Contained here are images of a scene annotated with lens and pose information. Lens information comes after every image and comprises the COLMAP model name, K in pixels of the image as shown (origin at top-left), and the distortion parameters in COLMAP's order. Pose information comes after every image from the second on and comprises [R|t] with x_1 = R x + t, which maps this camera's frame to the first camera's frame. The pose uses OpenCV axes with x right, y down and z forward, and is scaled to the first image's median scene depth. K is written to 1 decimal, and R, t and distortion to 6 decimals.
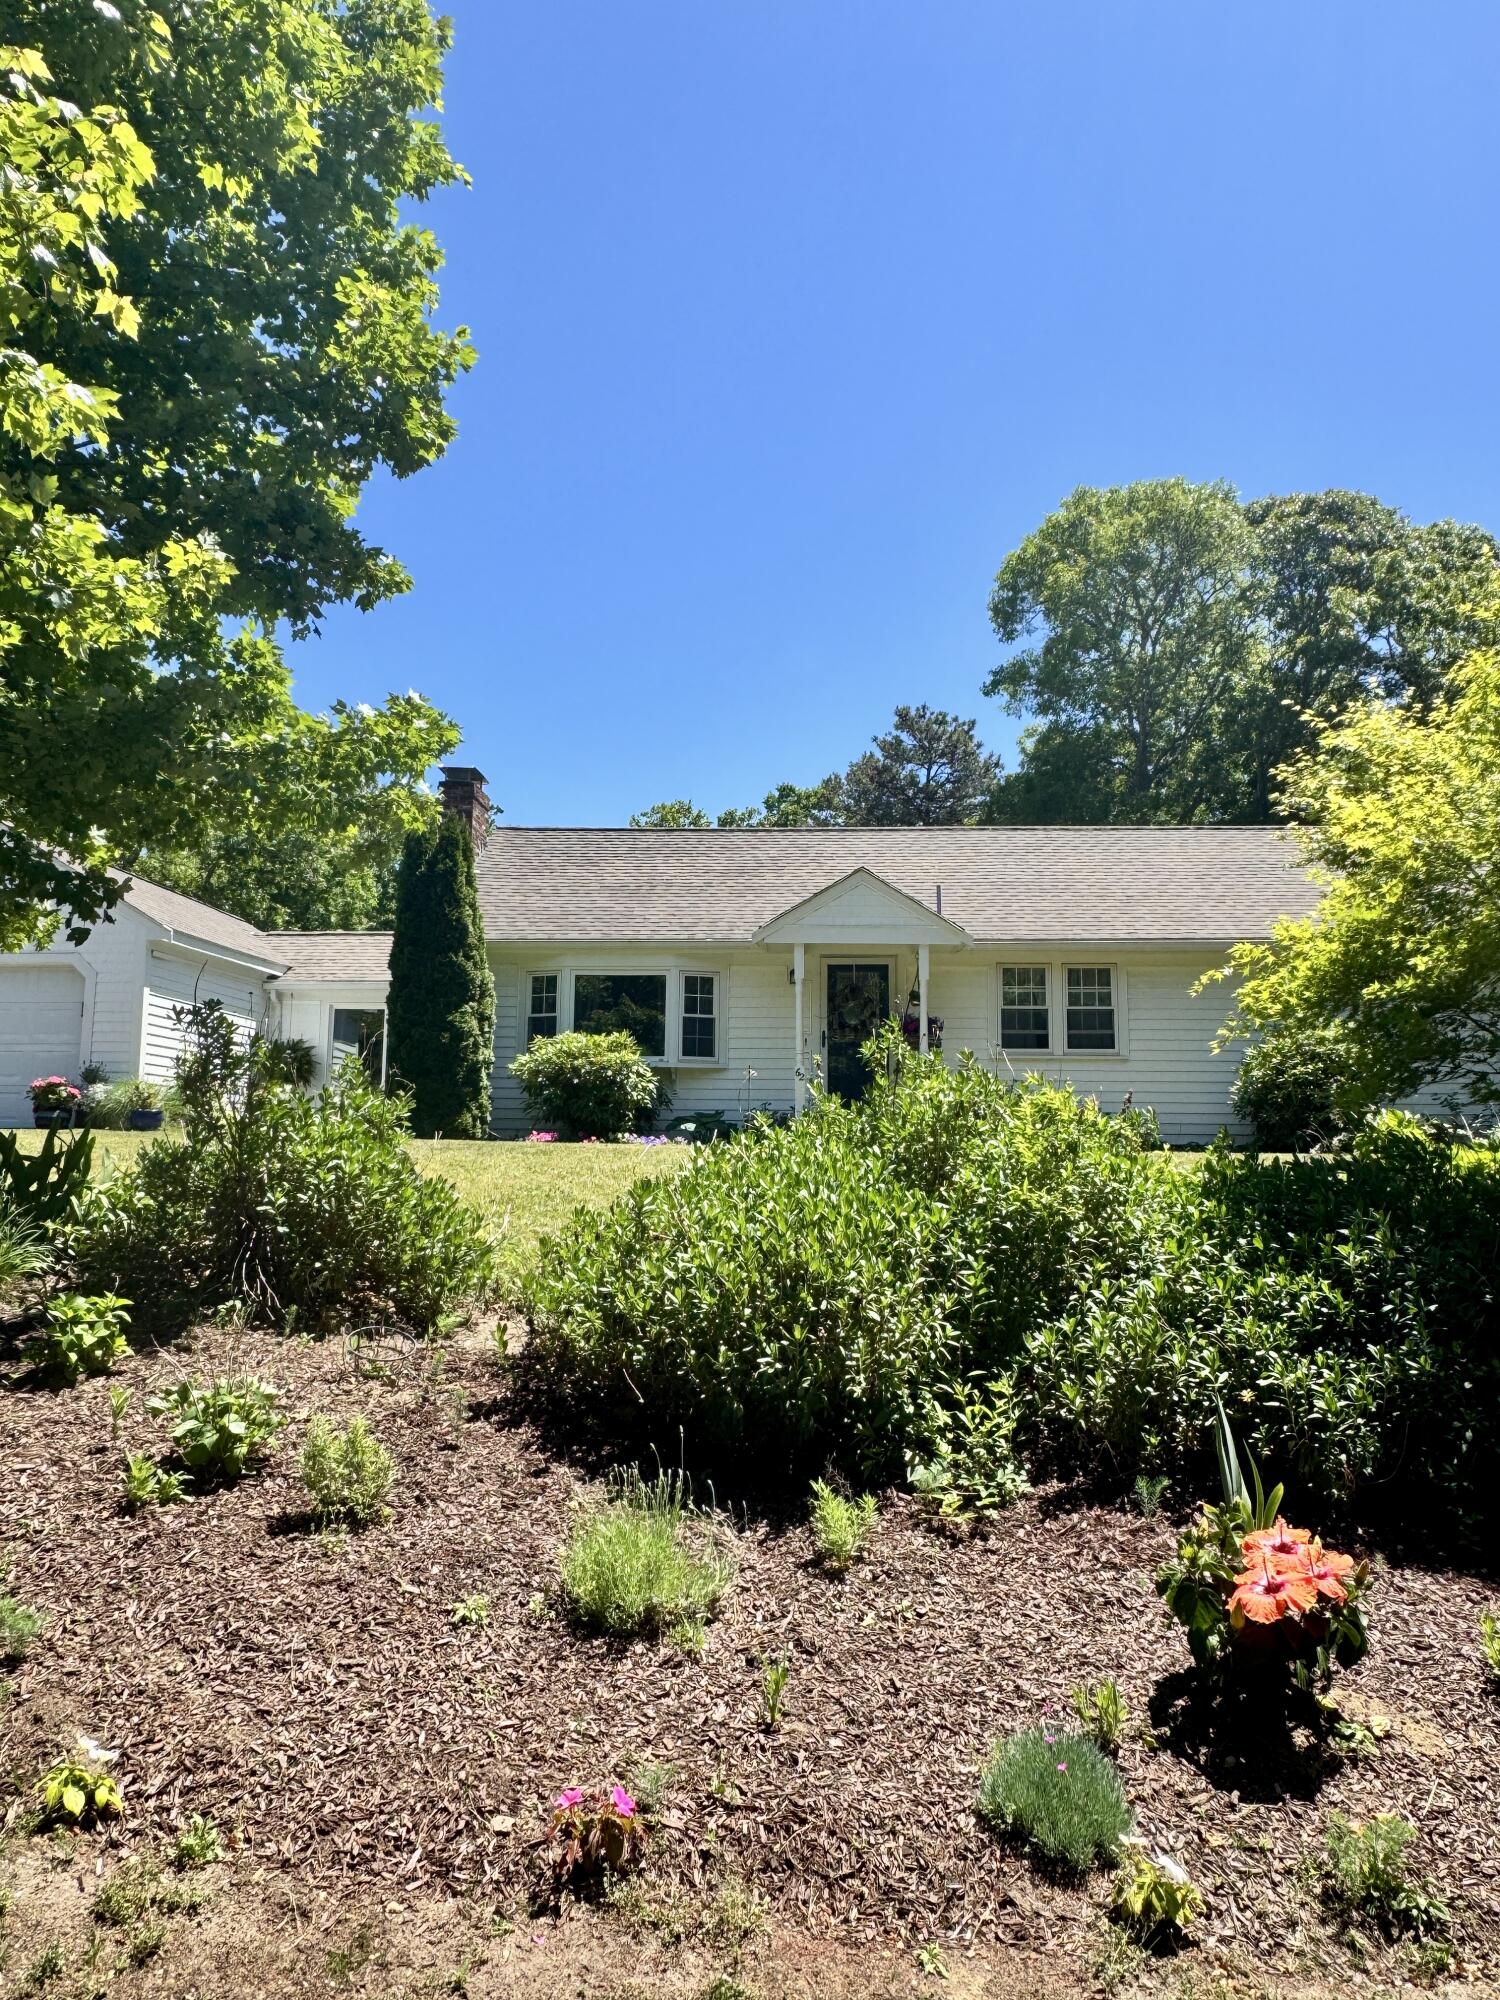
lens RADIAL K [[1341.6, 0, 745.3], [0, 1341.6, 1011.3], [0, 0, 1]] dist [-0.001372, -0.003242]
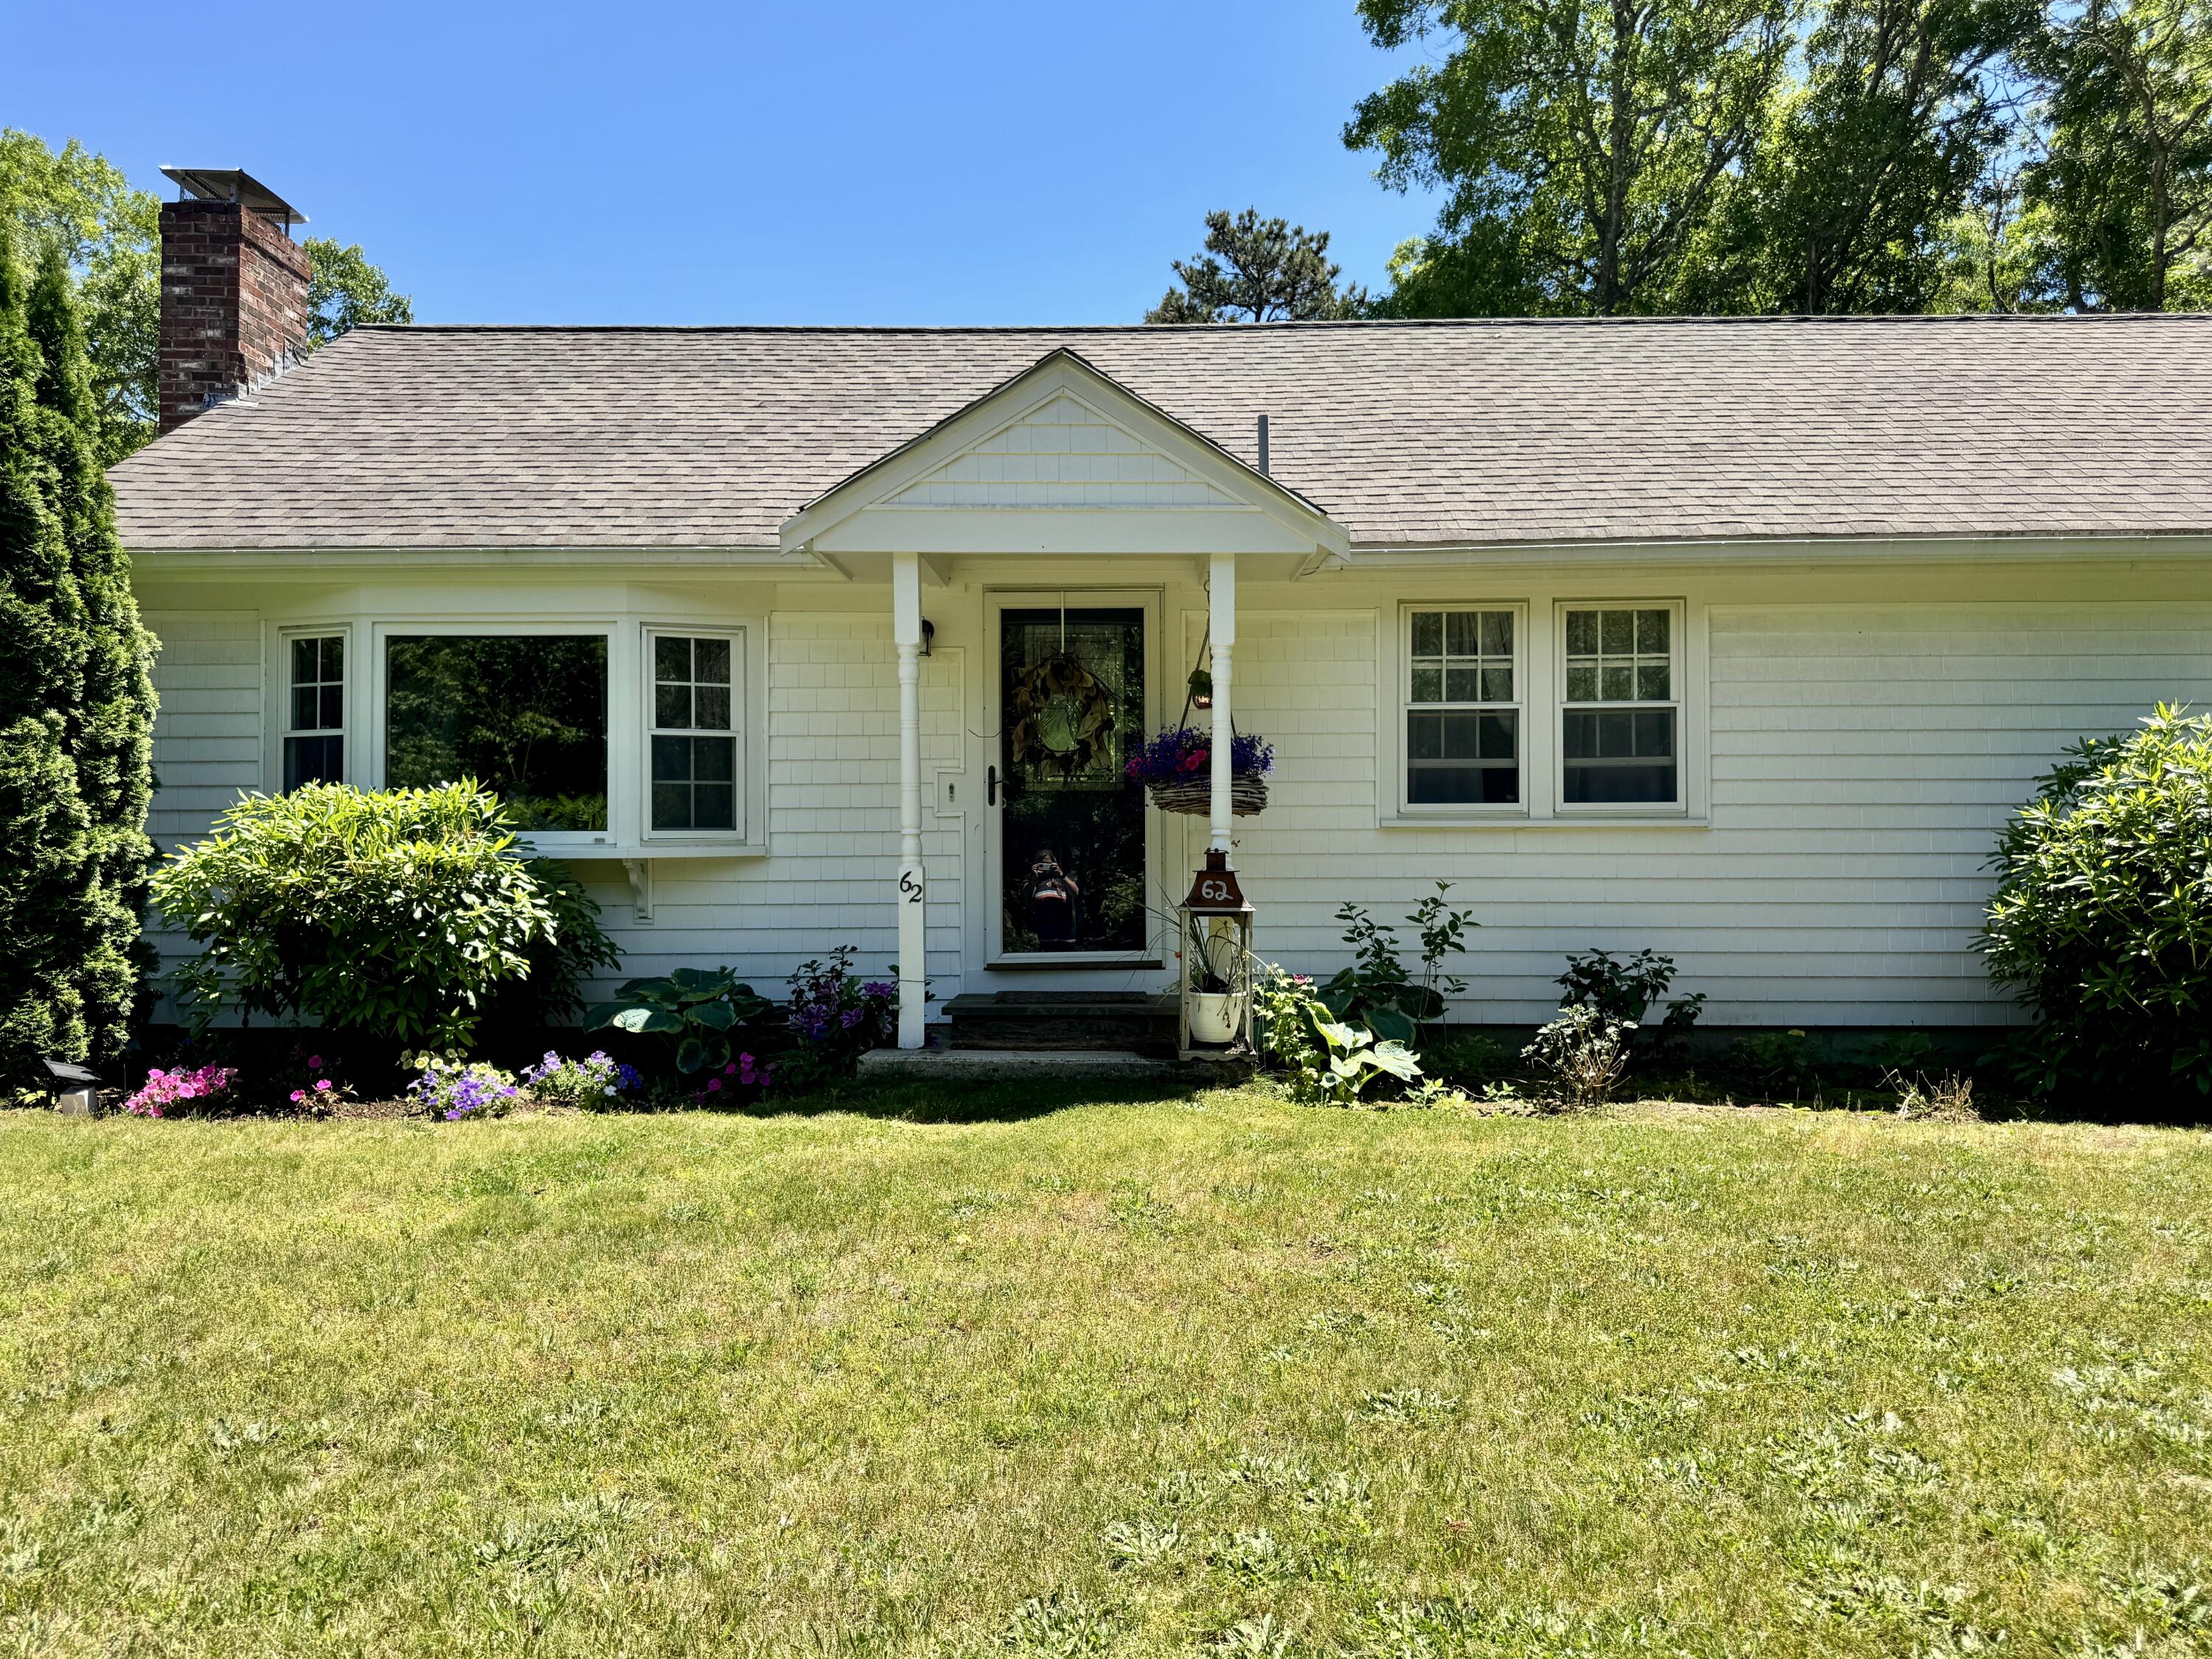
lens RADIAL K [[1613.7, 0, 1099.8], [0, 1613.7, 825.0], [0, 0, 1]] dist [0.050974, -0.059493]
pose [[0.999292, -0.012001, 0.035667, 0.074101], [0.008442, 0.995120, 0.098310, -0.016368], [-0.036672, -0.097940, 0.994516, 0.487487]]
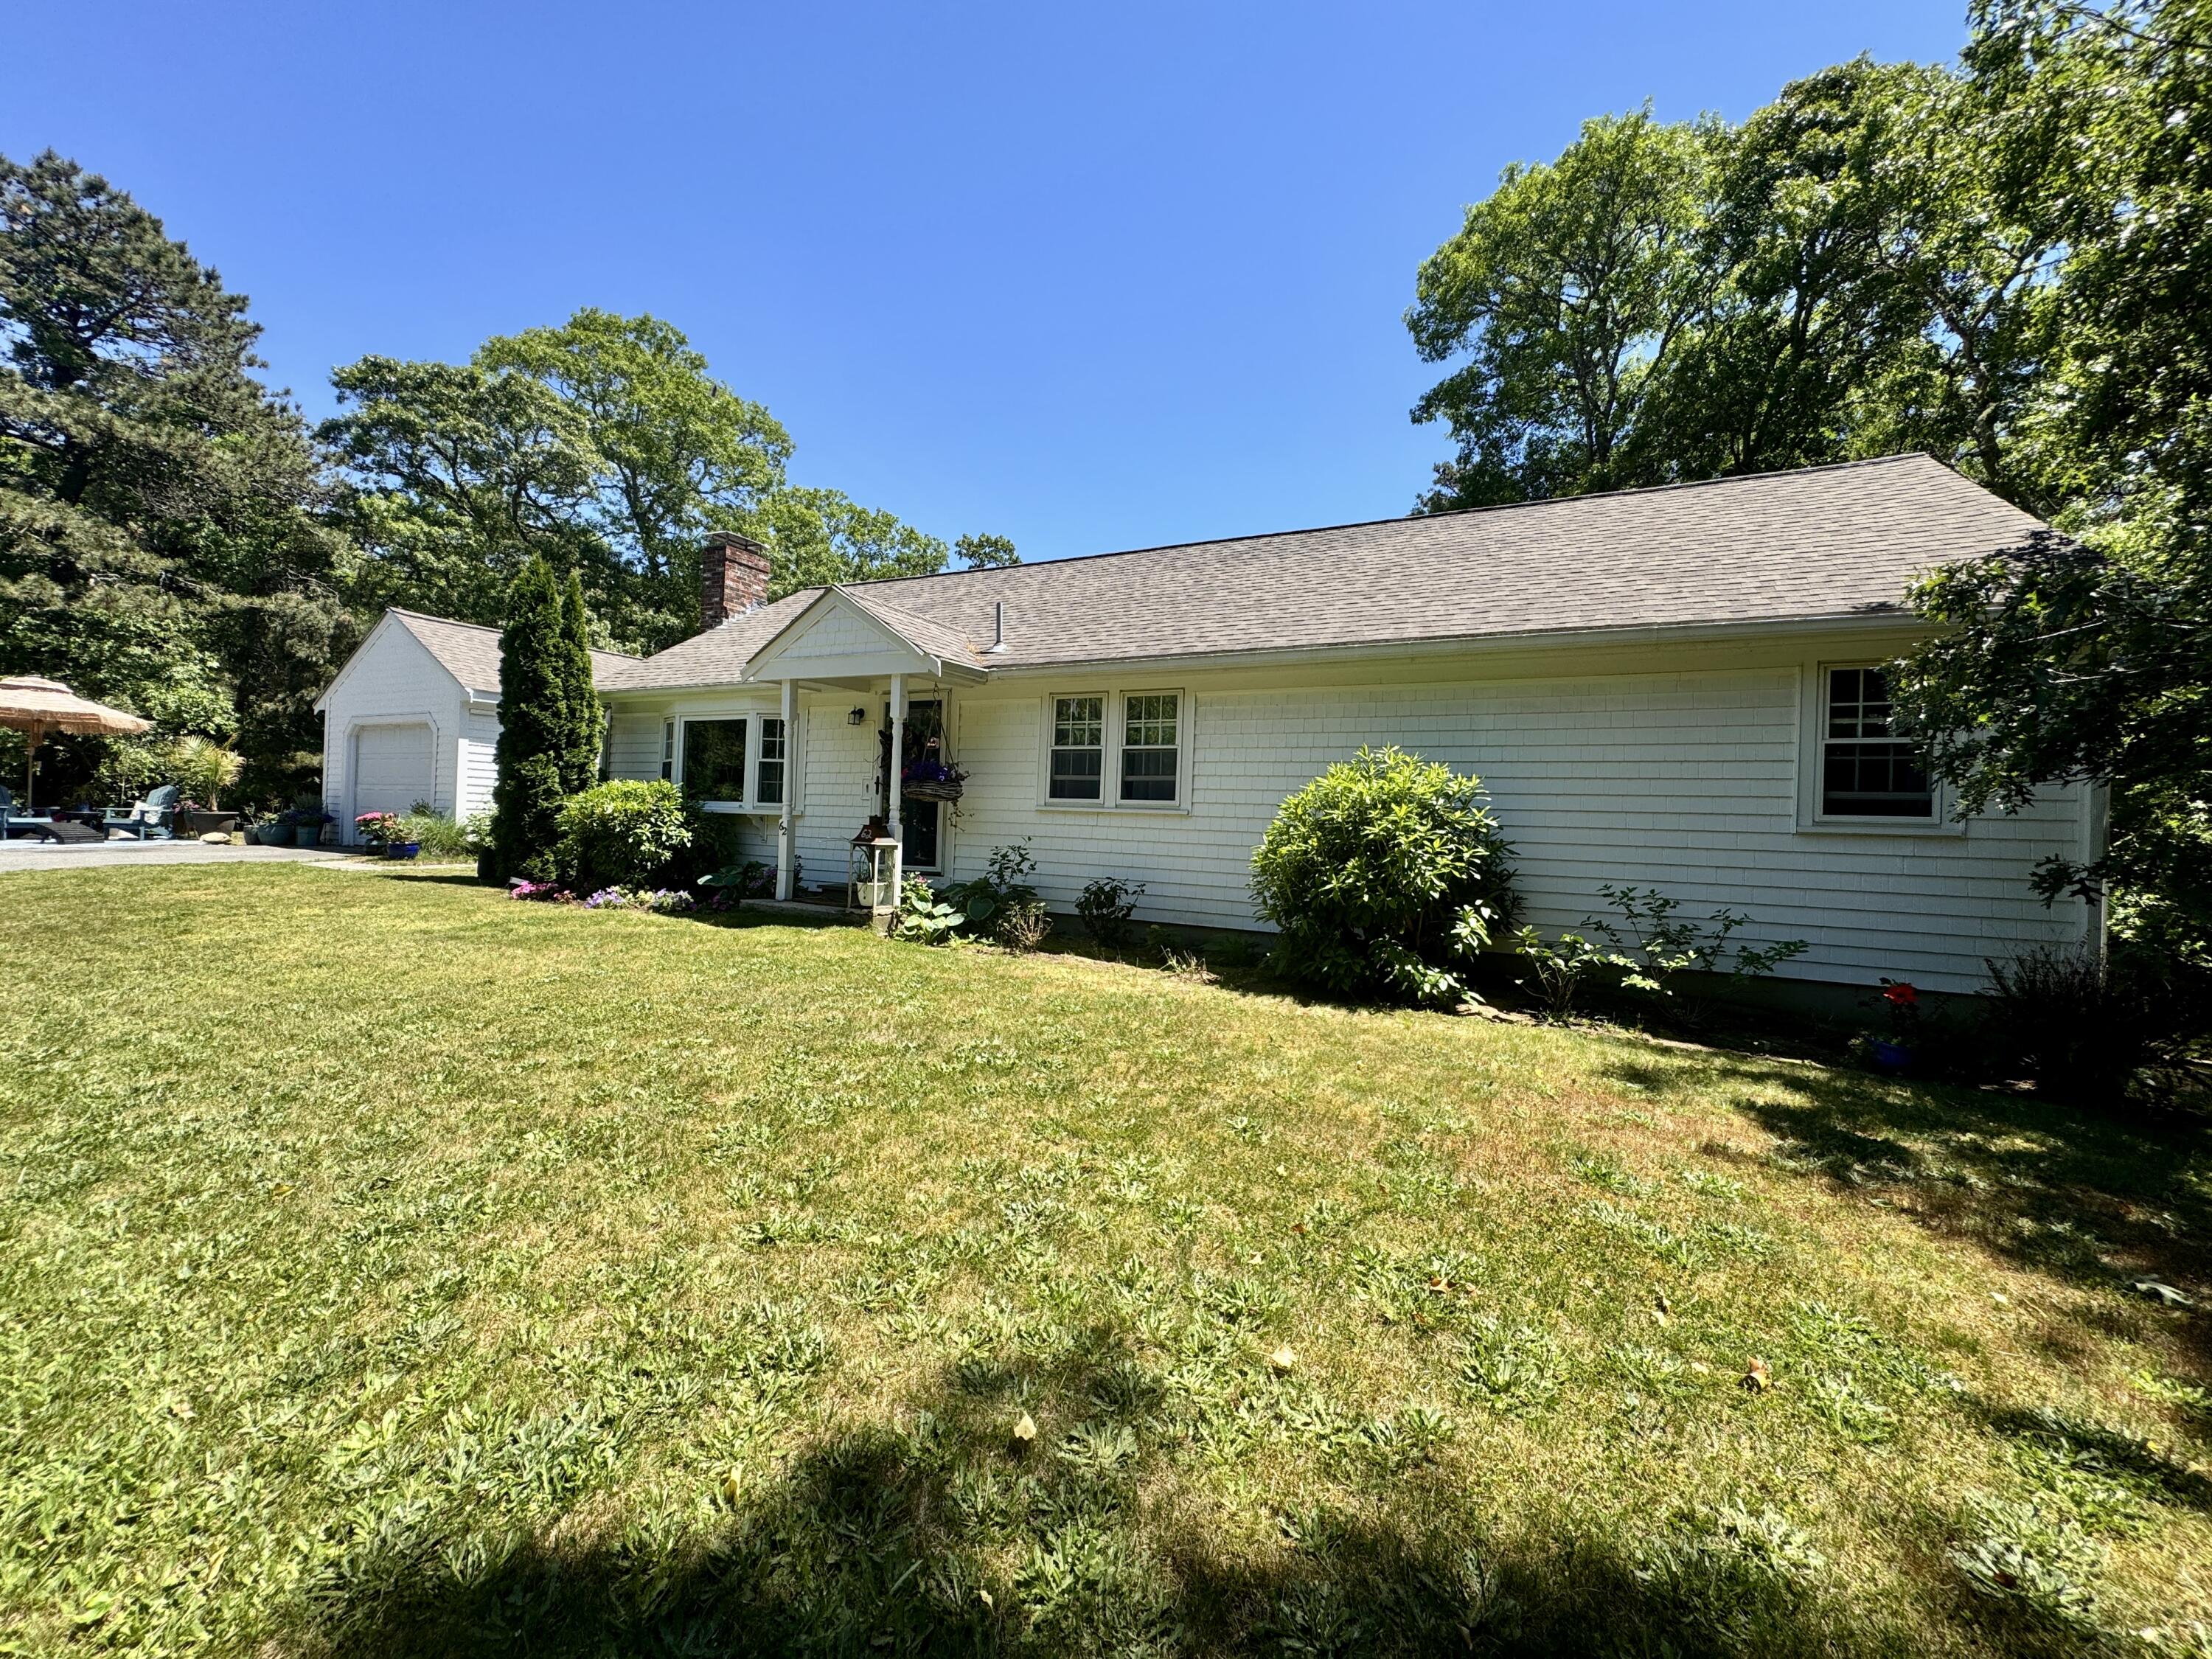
lens RADIAL K [[876.2, 0, 1081.8], [0, 876.2, 829.2], [0, 0, 1]] dist [-0.002141, 0.000073]
pose [[0.912093, 0.025699, -0.409177, 0.423682], [0.017987, 0.994564, 0.102560, -0.007963], [0.409589, -0.100904, 0.906673, 0.511171]]
